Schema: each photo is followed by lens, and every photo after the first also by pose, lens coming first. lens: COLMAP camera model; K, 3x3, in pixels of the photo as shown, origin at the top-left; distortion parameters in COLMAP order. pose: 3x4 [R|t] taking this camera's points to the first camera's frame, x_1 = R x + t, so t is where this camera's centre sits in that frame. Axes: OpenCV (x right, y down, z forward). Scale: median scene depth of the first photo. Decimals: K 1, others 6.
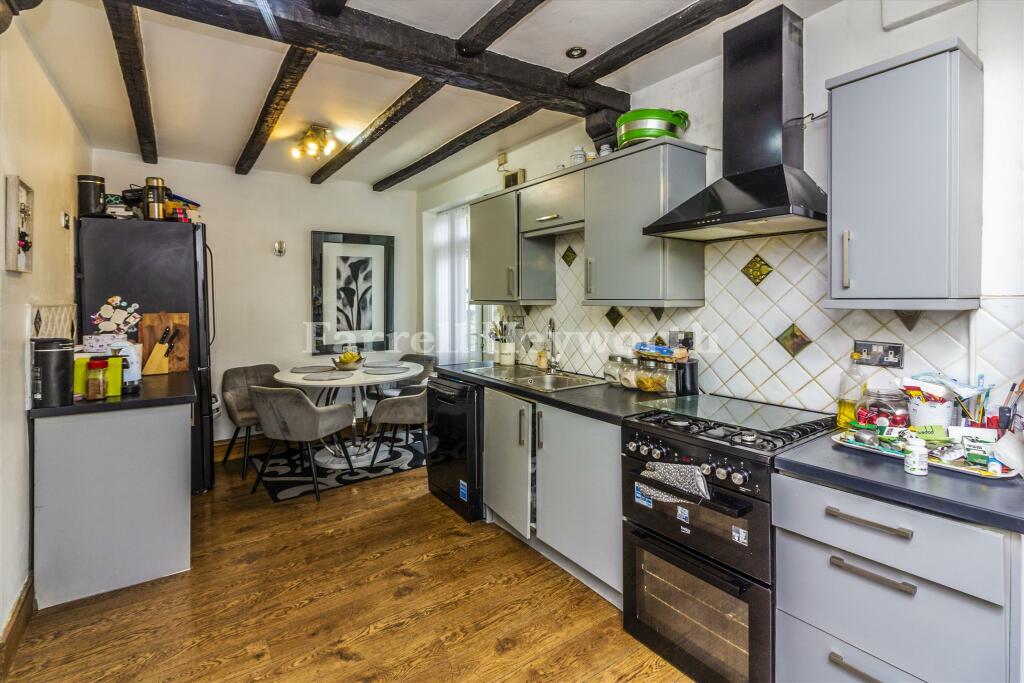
lens RADIAL K [[481.2, 0, 512.0], [0, 481.2, 306.3], [0, 0, 1]] dist [-0.005976, -0.000554]
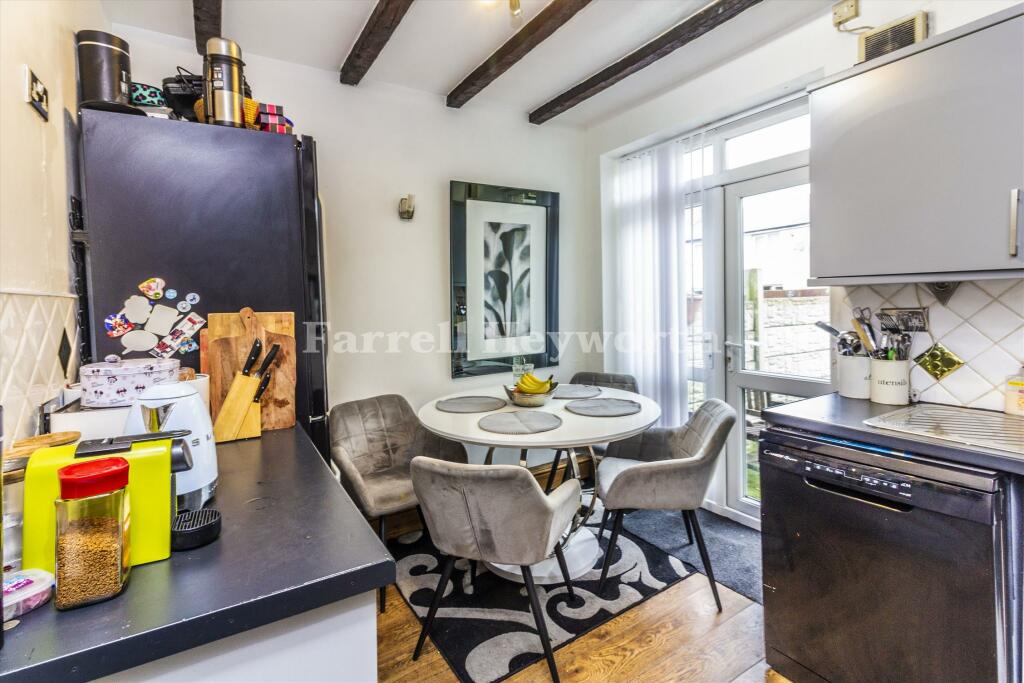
lens RADIAL K [[491.9, 0, 510.0], [0, 491.9, 306.4], [0, 0, 1]] dist [-0.000426, 0.000059]
pose [[0.997325, -0.018216, -0.070788, -0.342723], [0.018212, 0.999834, -0.000701, 0.011067], [0.070789, -0.000591, 0.997491, 0.418094]]
